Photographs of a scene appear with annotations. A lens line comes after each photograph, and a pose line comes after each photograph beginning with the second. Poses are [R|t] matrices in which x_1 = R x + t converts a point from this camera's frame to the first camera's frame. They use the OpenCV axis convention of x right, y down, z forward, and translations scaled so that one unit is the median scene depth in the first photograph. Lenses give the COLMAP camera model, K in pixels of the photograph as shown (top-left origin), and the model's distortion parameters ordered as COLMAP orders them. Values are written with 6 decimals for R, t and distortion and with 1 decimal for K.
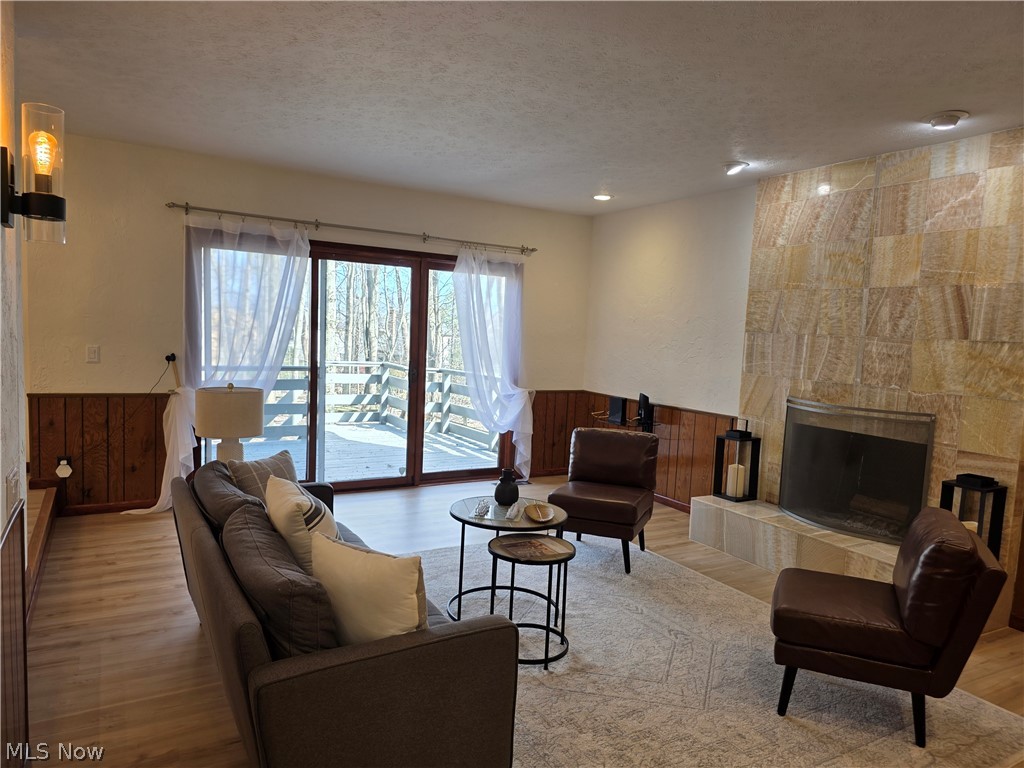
lens RADIAL K [[685.4, 0, 515.2], [0, 685.4, 390.2], [0, 0, 1]] dist [0.054511, -0.051425]
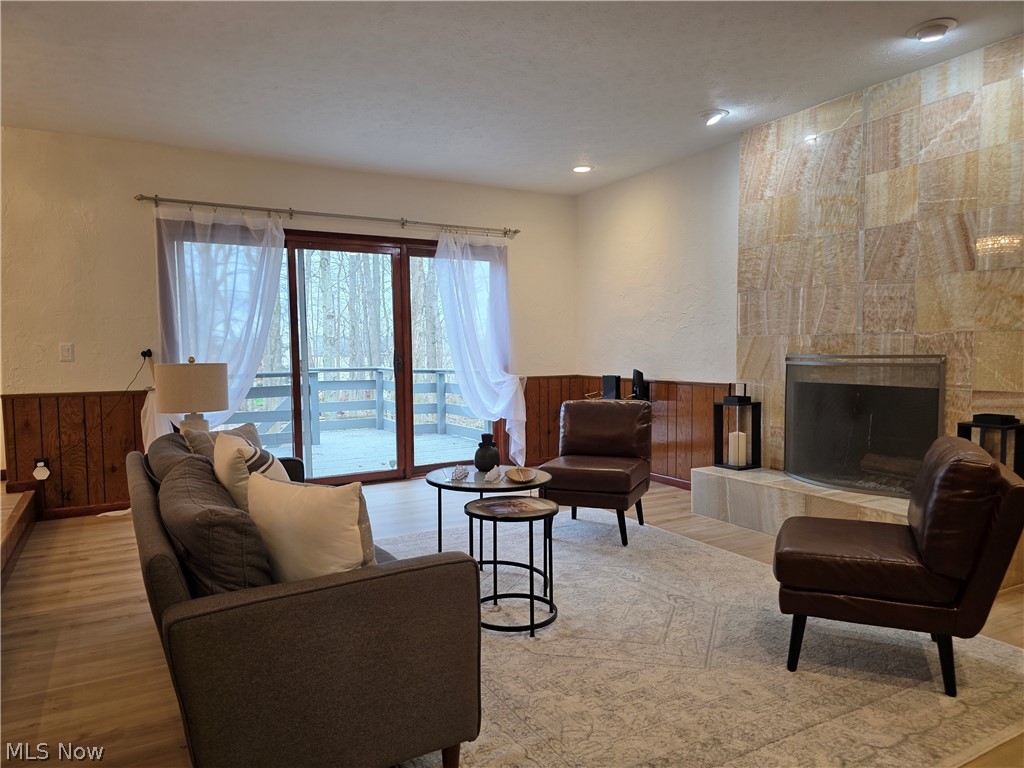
lens RADIAL K [[683.2, 0, 501.8], [0, 683.2, 389.1], [0, 0, 1]] dist [0.055359, -0.048425]
pose [[0.998065, -0.054665, -0.029637, 0.034847], [0.053824, 0.998145, -0.028457, 0.069756], [0.031138, 0.026806, 0.999156, 0.051627]]
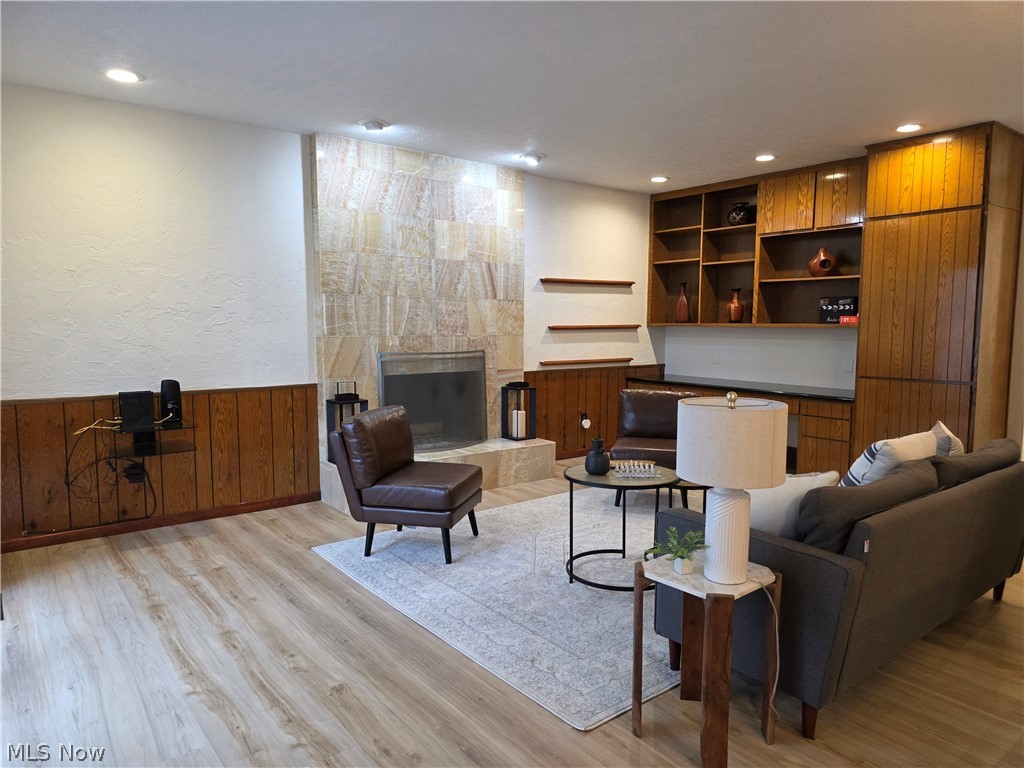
lens RADIAL K [[685.4, 0, 515.2], [0, 685.4, 390.2], [0, 0, 1]] dist [0.054511, -0.051425]
pose [[-0.123374, -0.142325, 0.982101, -0.793539], [0.078893, 0.985123, 0.152673, -0.091472], [-0.989219, 0.096317, -0.110311, 1.023637]]
